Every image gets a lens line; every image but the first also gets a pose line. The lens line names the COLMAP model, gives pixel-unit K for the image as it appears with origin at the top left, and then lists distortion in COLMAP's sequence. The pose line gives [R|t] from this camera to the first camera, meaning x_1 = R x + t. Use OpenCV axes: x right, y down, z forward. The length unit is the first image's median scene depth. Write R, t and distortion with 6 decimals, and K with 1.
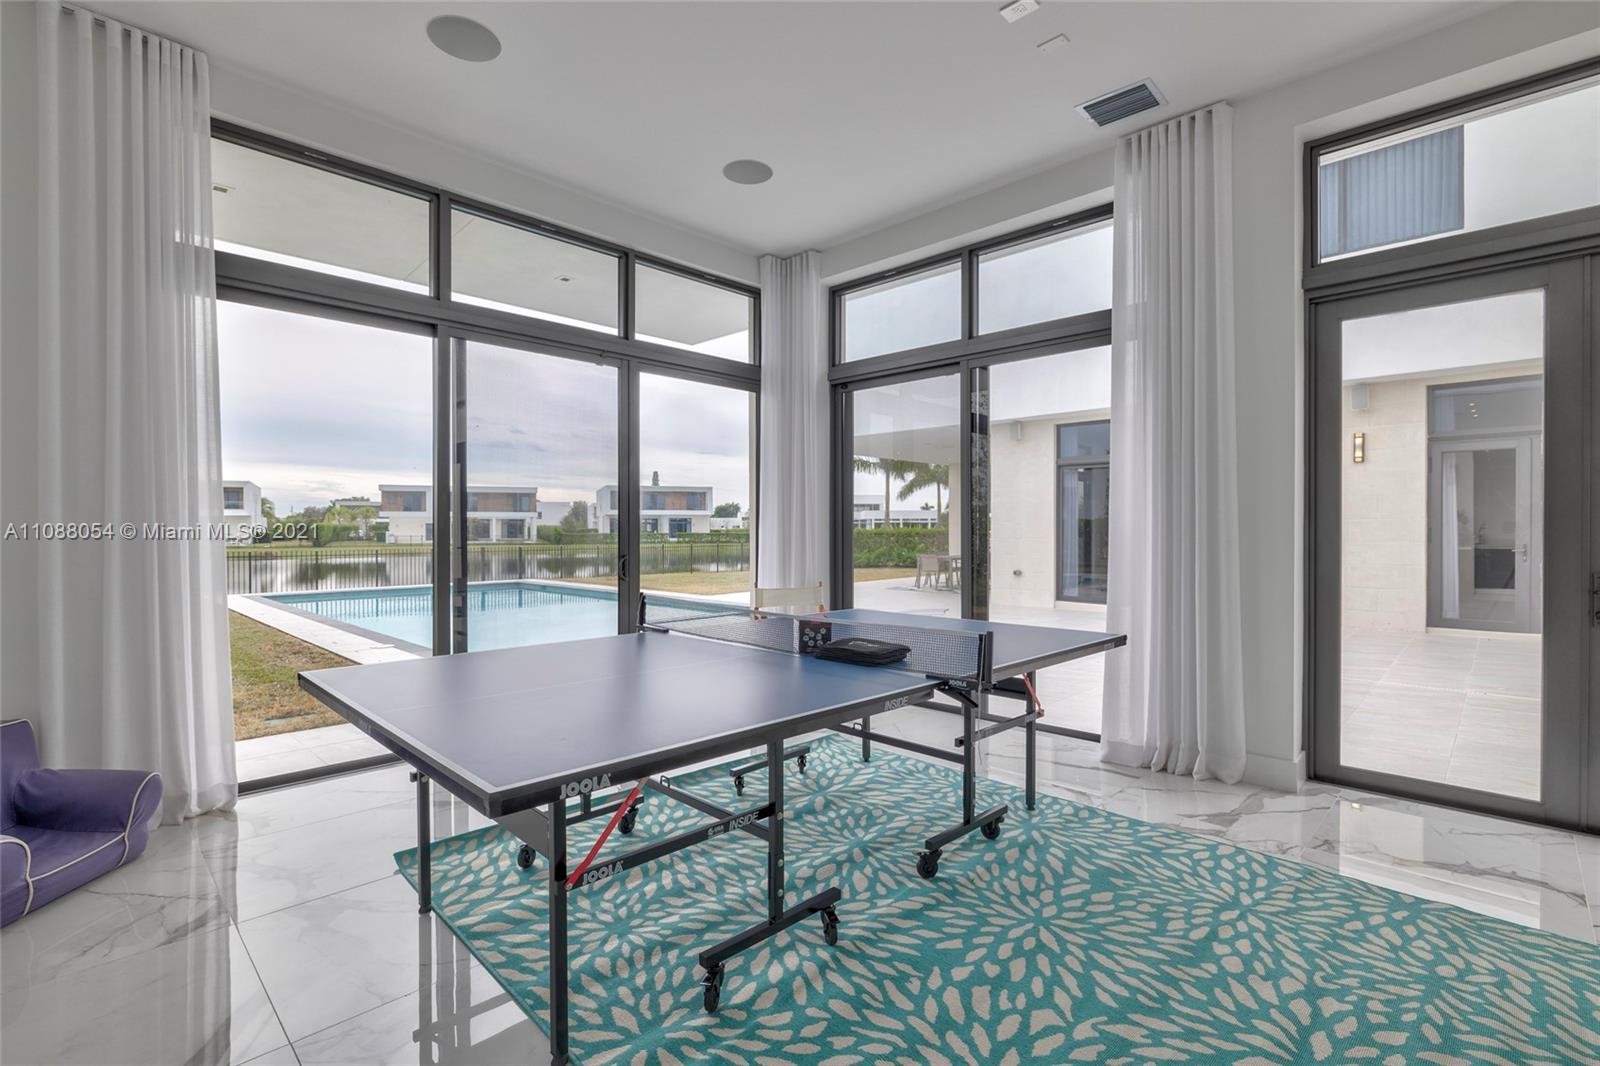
lens RADIAL K [[782.7, 0, 800.0], [0, 782.7, 535.4], [0, 0, 1]] dist [-0.005102, -0.000716]
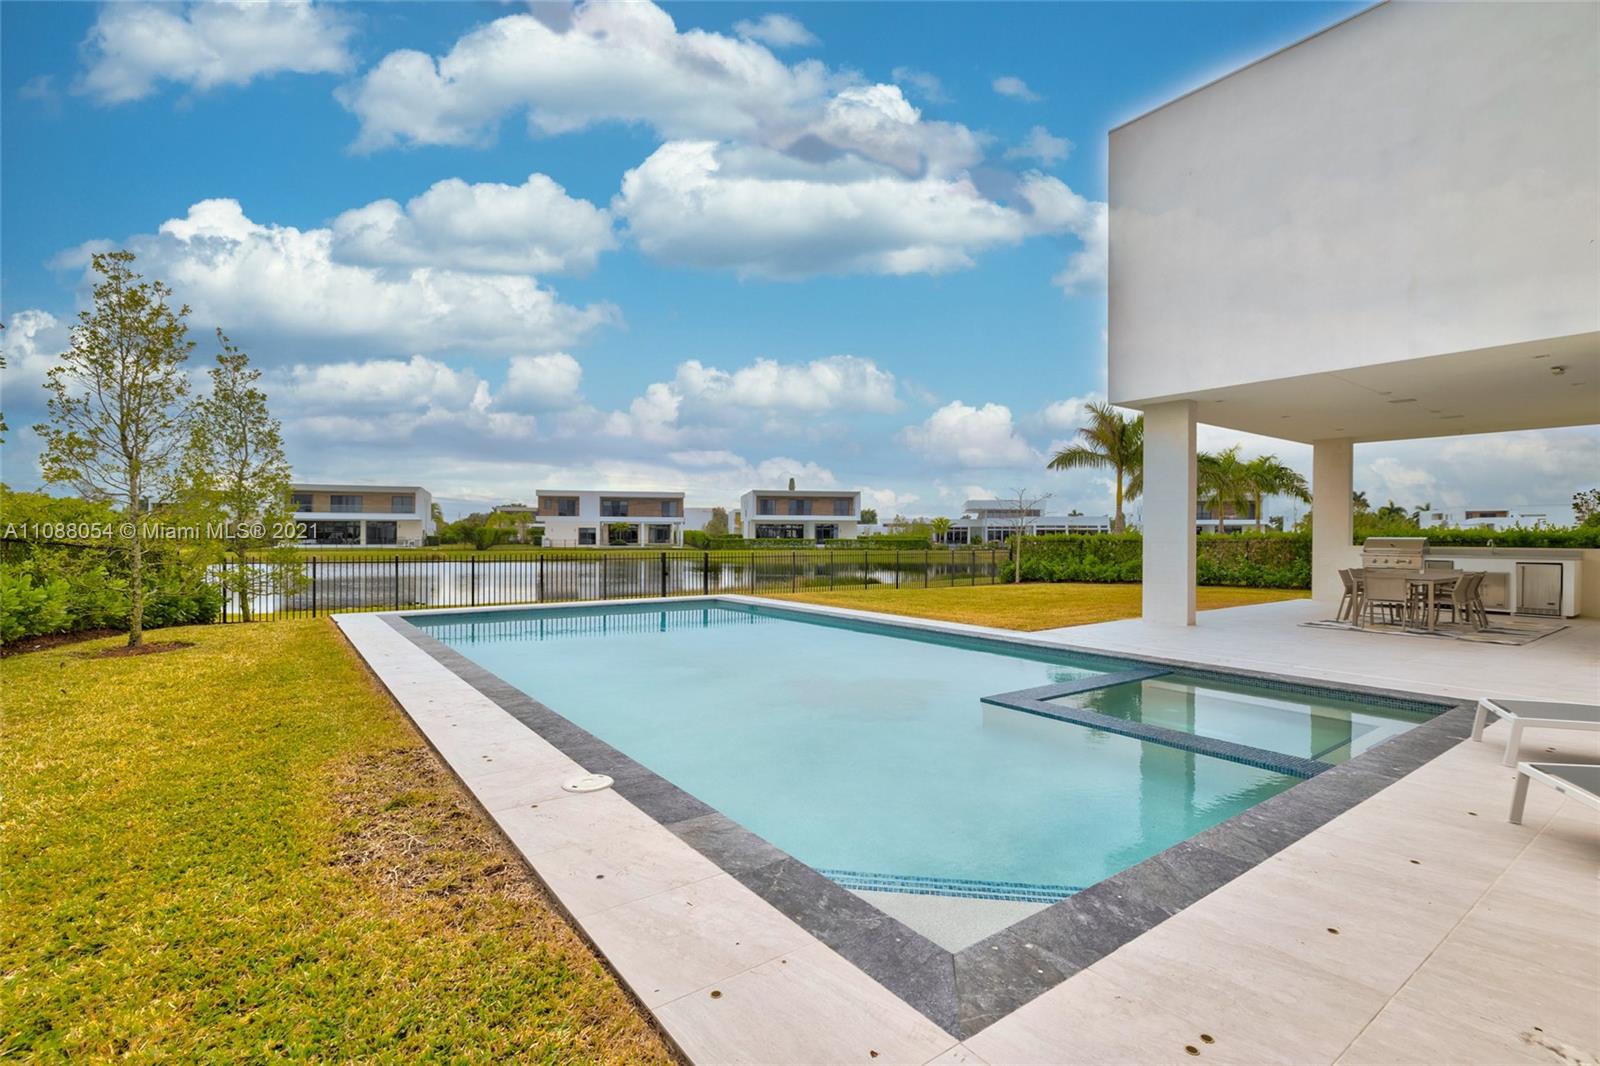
lens RADIAL K [[728.5, 0, 800.1], [0, 728.5, 532.7], [0, 0, 1]] dist [-0.000037, -0.000001]
pose [[0.990489, 0.005646, -0.137479, -0.057798], [-0.007246, 0.999912, -0.011142, -0.000574], [0.137404, 0.012033, 0.990442, 0.089156]]
